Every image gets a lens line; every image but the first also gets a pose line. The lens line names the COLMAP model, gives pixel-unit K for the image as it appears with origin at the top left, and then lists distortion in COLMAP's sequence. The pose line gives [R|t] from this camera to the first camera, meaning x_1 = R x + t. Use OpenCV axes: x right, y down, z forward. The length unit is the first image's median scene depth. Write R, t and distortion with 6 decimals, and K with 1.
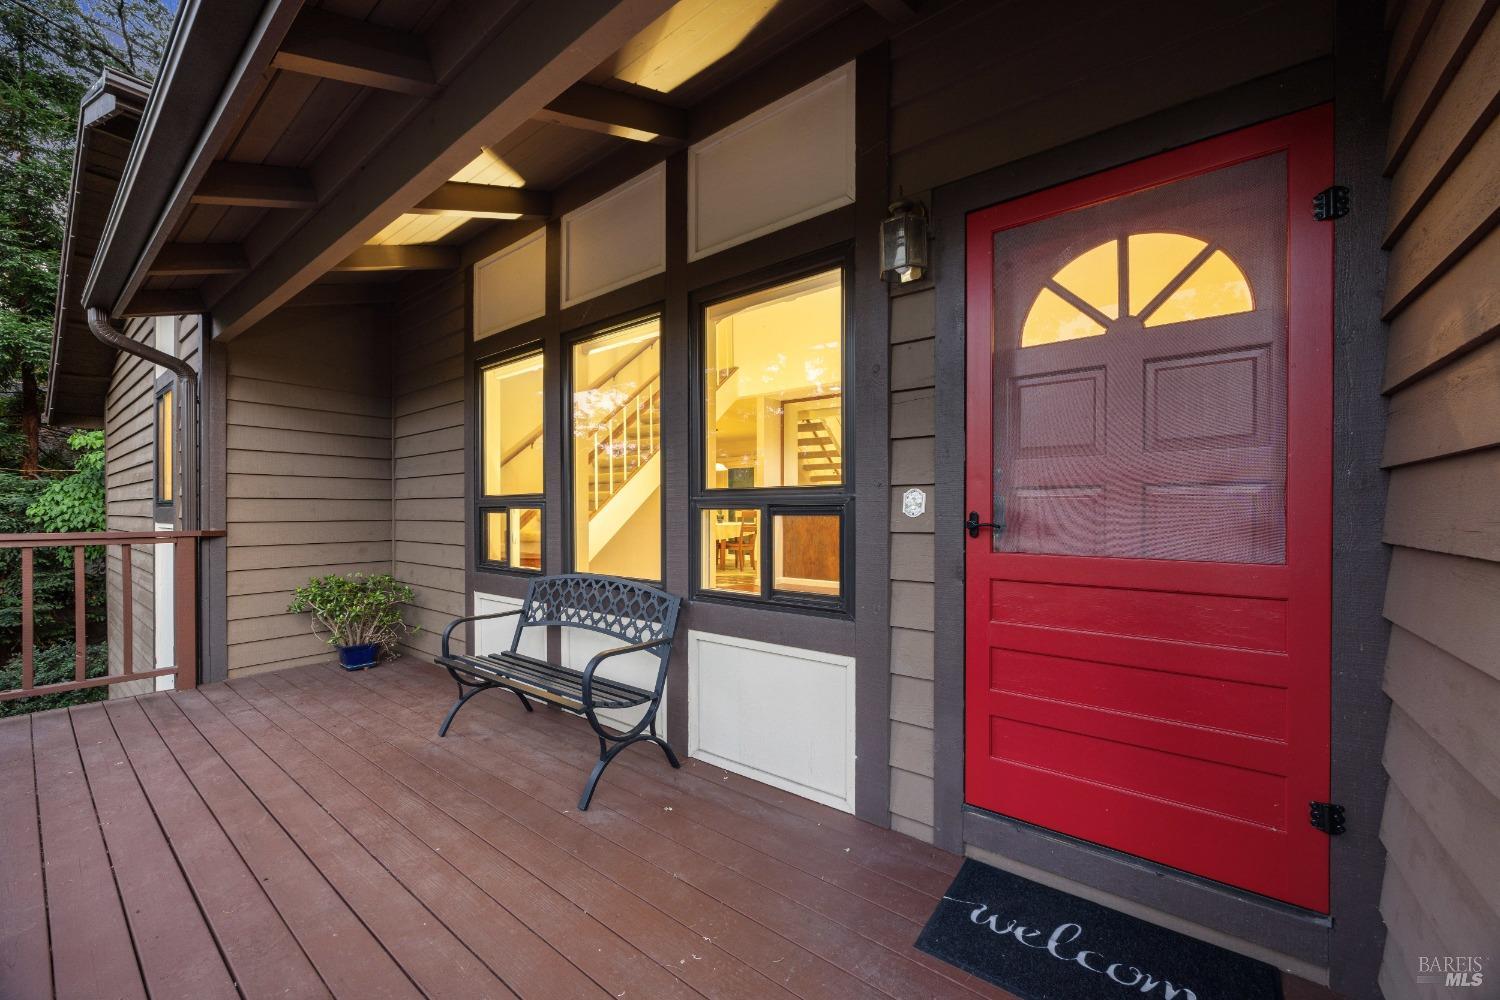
lens RADIAL K [[572.9, 0, 745.7], [0, 572.9, 516.1], [0, 0, 1]] dist [0.000551, -0.000432]
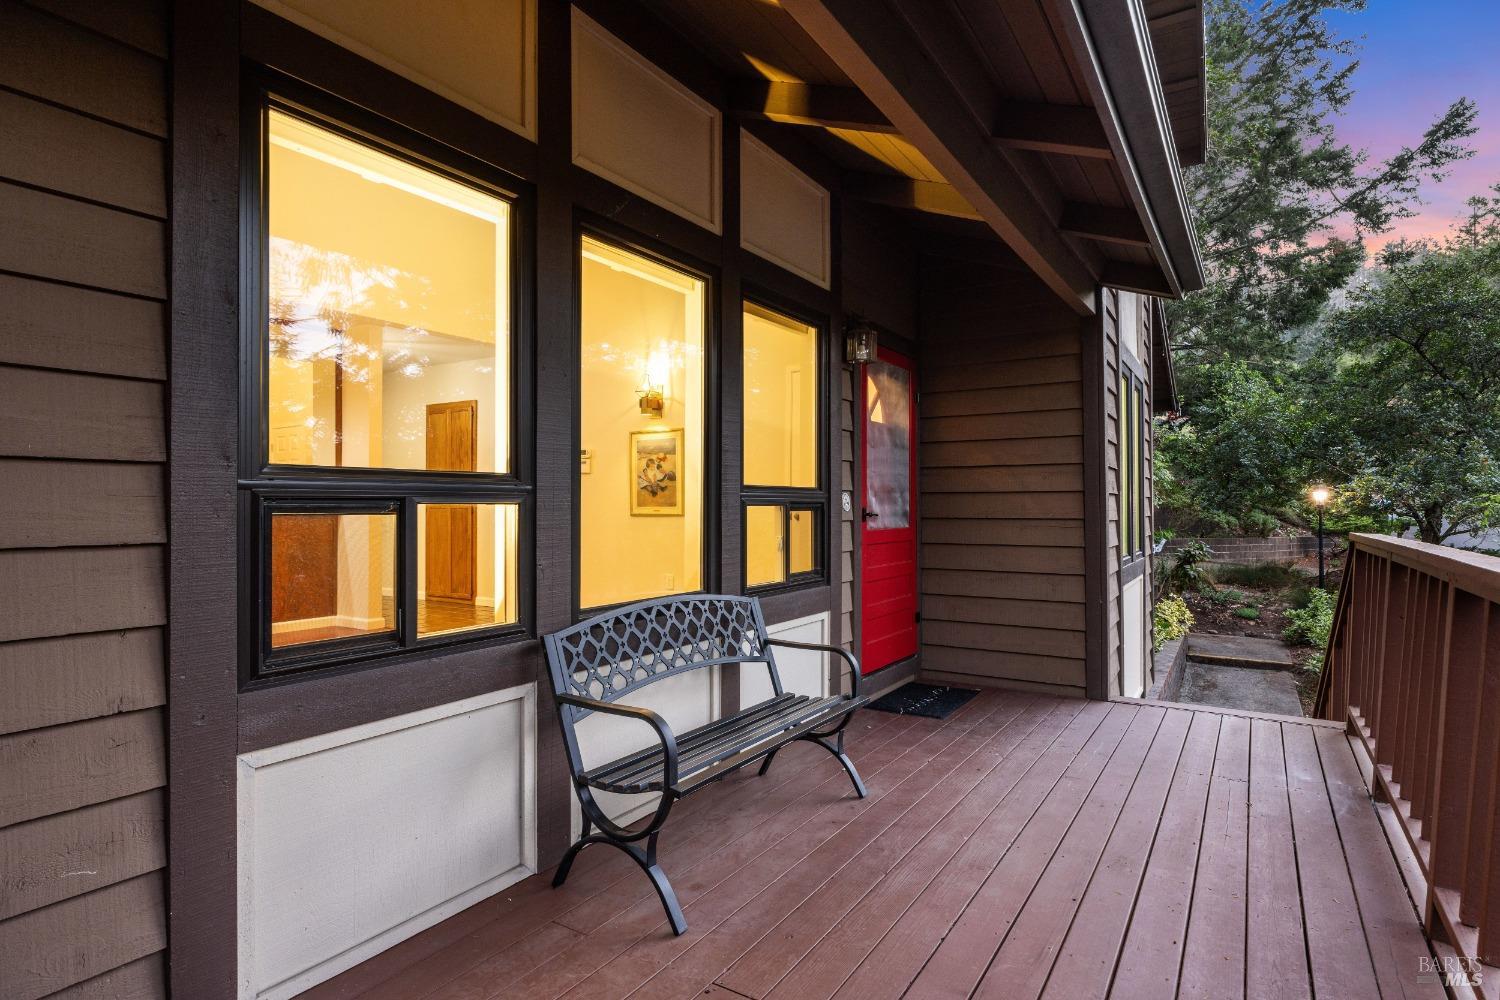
lens RADIAL K [[801.1, 0, 747.4], [0, 801.1, 497.7], [0, 0, 1]] dist [0.006876, 0.000652]
pose [[-0.100655, 0.008260, 0.994887, -1.363032], [0.007746, 0.999942, -0.007518, -0.014799], [-0.994891, 0.006950, -0.100713, 1.077364]]
